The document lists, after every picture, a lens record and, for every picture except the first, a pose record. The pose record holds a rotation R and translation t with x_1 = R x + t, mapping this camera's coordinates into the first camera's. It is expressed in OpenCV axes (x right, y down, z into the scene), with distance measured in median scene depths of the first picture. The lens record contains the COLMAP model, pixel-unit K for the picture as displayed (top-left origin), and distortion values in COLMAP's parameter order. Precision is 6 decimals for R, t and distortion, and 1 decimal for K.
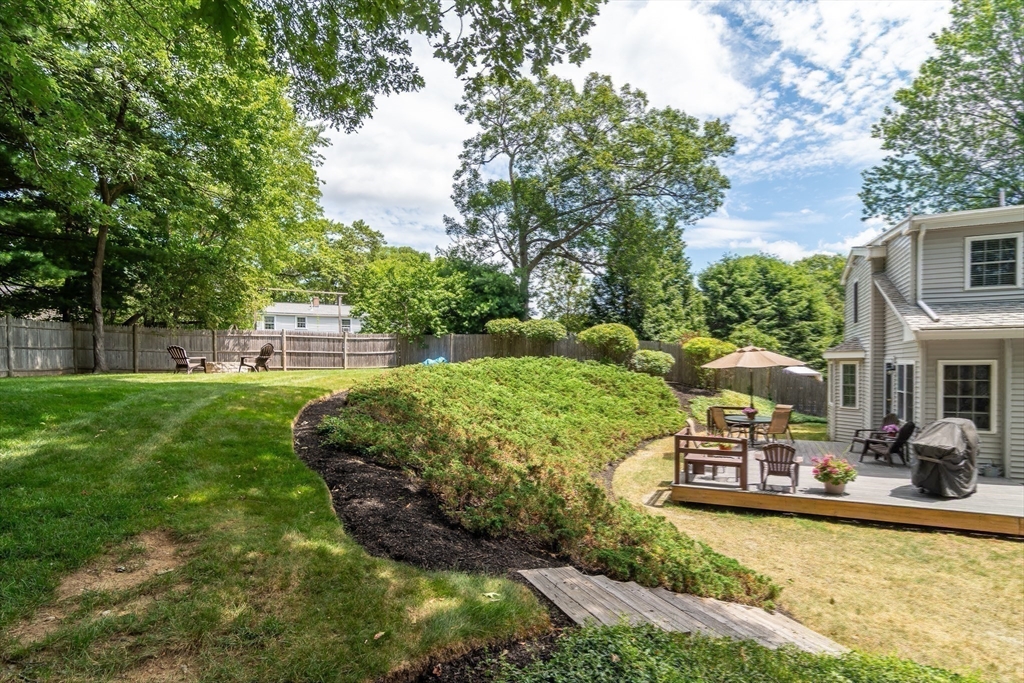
lens RADIAL K [[495.5, 0, 517.5], [0, 495.5, 378.1], [0, 0, 1]] dist [0.002734, 0.001929]
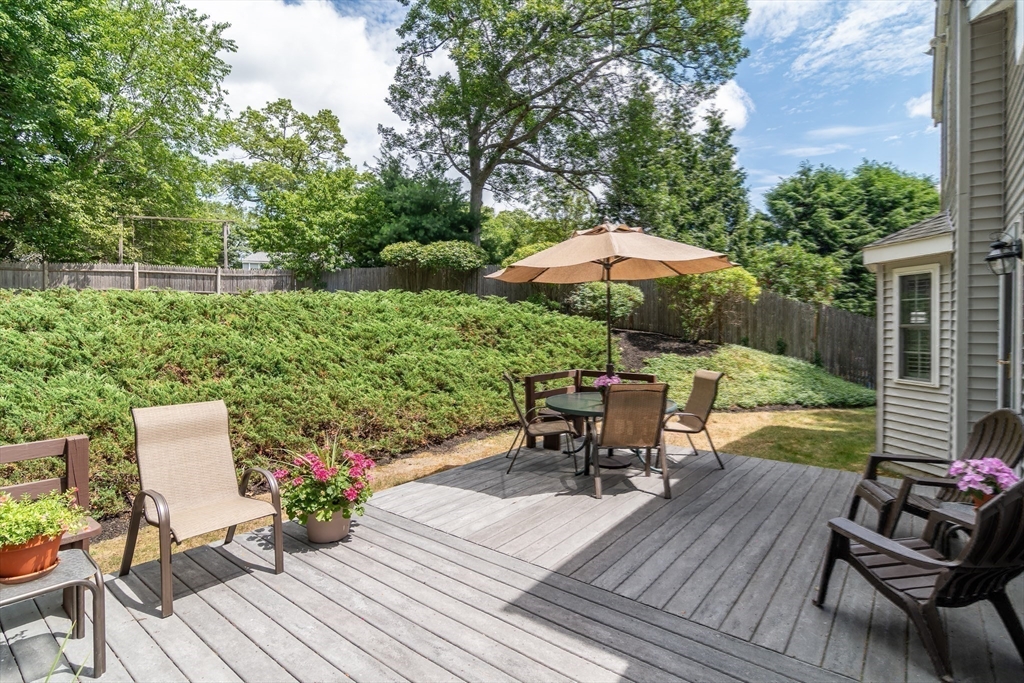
lens RADIAL K [[495.5, 0, 488.5], [0, 495.5, 332.7], [0, 0, 1]] dist [0.002734, 0.001929]
pose [[0.969392, 0.006781, -0.245425, 0.254163], [-0.009424, 0.999910, -0.009597, 0.015566], [0.245338, 0.011616, 0.969368, 0.309740]]
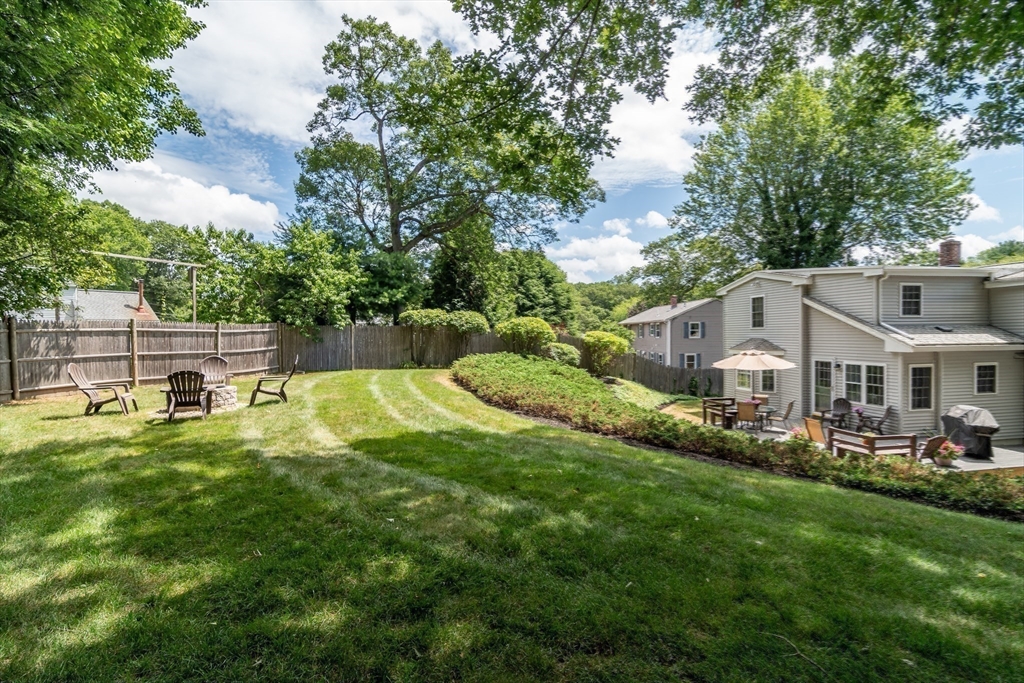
lens RADIAL K [[495.5, 0, 512.1], [0, 495.5, 341.7], [0, 0, 1]] dist [0.002734, 0.001929]
pose [[0.811969, -0.013042, 0.583555, -0.392787], [0.023982, 0.999652, -0.011029, -0.045087], [-0.583208, 0.022950, 0.811999, 0.182563]]
